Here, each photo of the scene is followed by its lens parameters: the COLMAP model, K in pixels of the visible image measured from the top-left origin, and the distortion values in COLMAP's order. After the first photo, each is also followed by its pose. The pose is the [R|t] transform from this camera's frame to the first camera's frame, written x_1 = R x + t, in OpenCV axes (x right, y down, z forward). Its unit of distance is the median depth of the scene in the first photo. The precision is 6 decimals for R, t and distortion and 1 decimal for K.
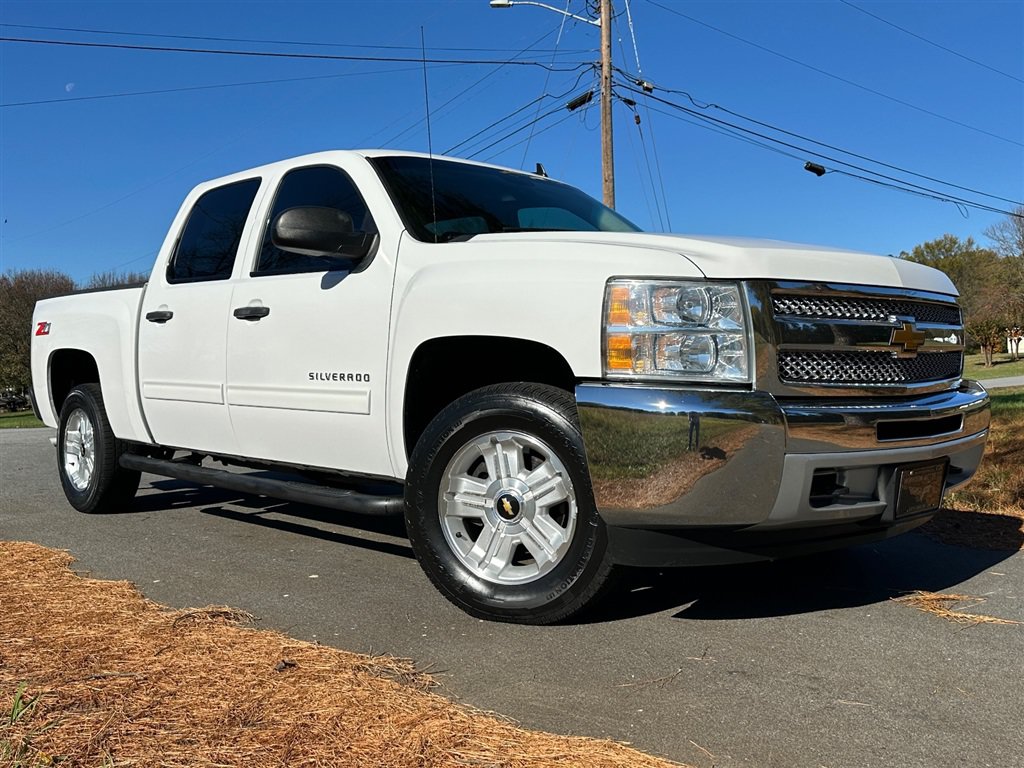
lens RADIAL K [[1022.0, 0, 514.3], [0, 1022.0, 384.7], [0, 0, 1]] dist [0.130338, -0.259837]
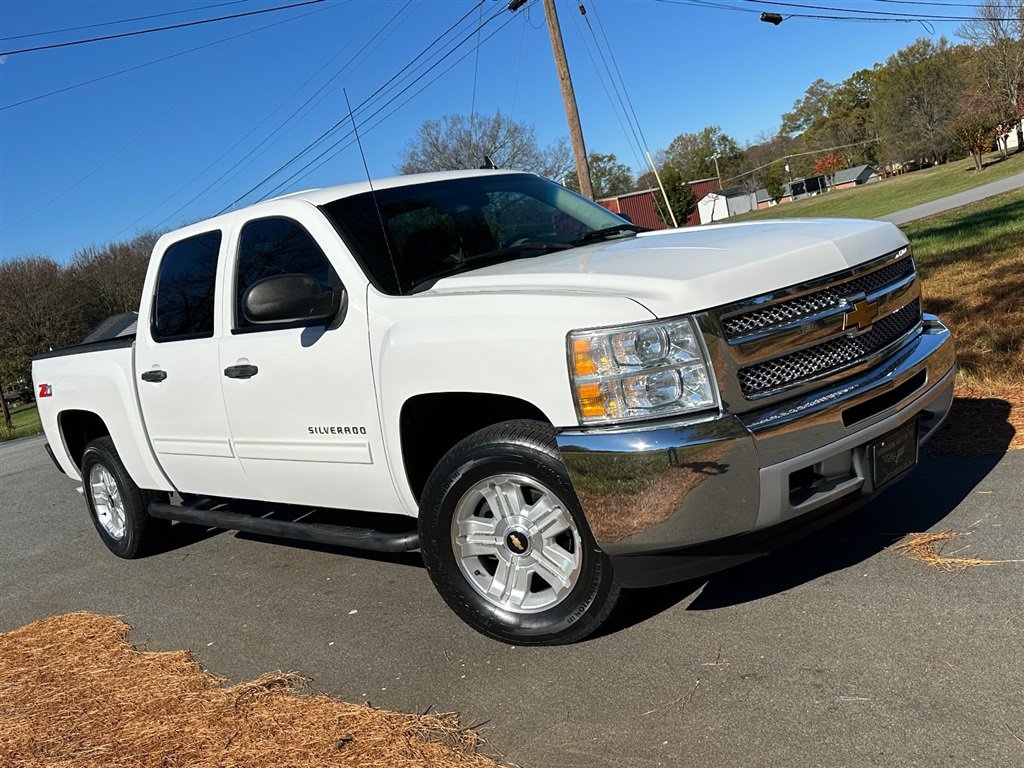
lens RADIAL K [[1023.6, 0, 520.4], [0, 1023.6, 383.2], [0, 0, 1]] dist [0.133598, -0.275271]
pose [[0.981420, -0.191340, -0.014264, 0.043421], [0.191742, 0.975328, 0.109408, -0.156227], [-0.007022, -0.110111, 0.993895, -0.044919]]
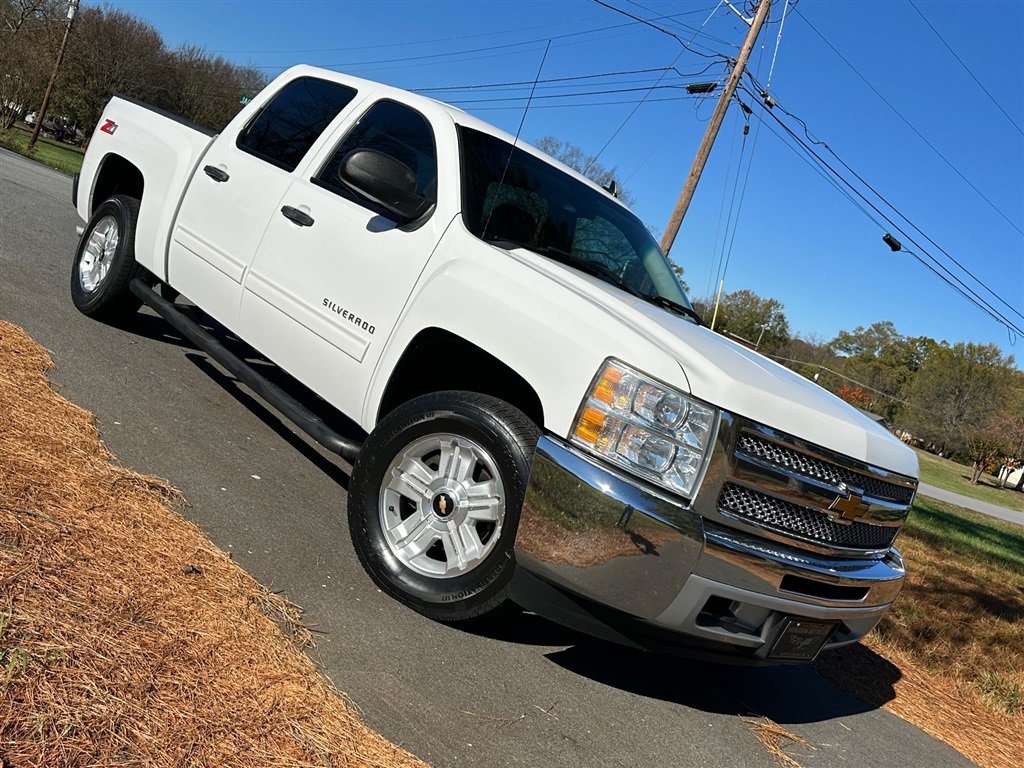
lens RADIAL K [[1023.6, 0, 520.4], [0, 1023.6, 383.2], [0, 0, 1]] dist [0.133598, -0.275271]
pose [[0.919668, 0.392407, 0.015107, 0.002056], [-0.392414, 0.916862, 0.073316, -0.105891], [0.014919, -0.073354, 0.997194, -0.059136]]
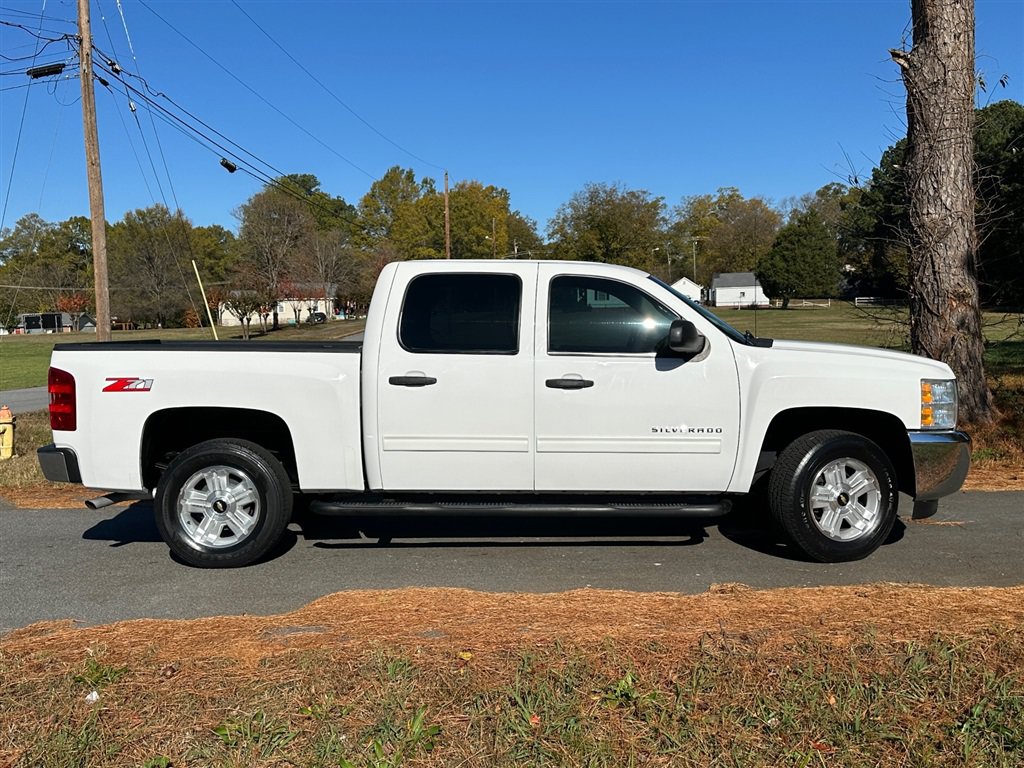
lens RADIAL K [[1068.3, 0, 555.5], [0, 1068.3, 383.5], [0, 0, 1]] dist [0.070262, -0.009324]
pose [[0.685890, -0.039121, 0.726653, -1.712311], [0.013990, 0.999078, 0.040583, -0.169163], [-0.727571, -0.017670, 0.685805, 0.061416]]
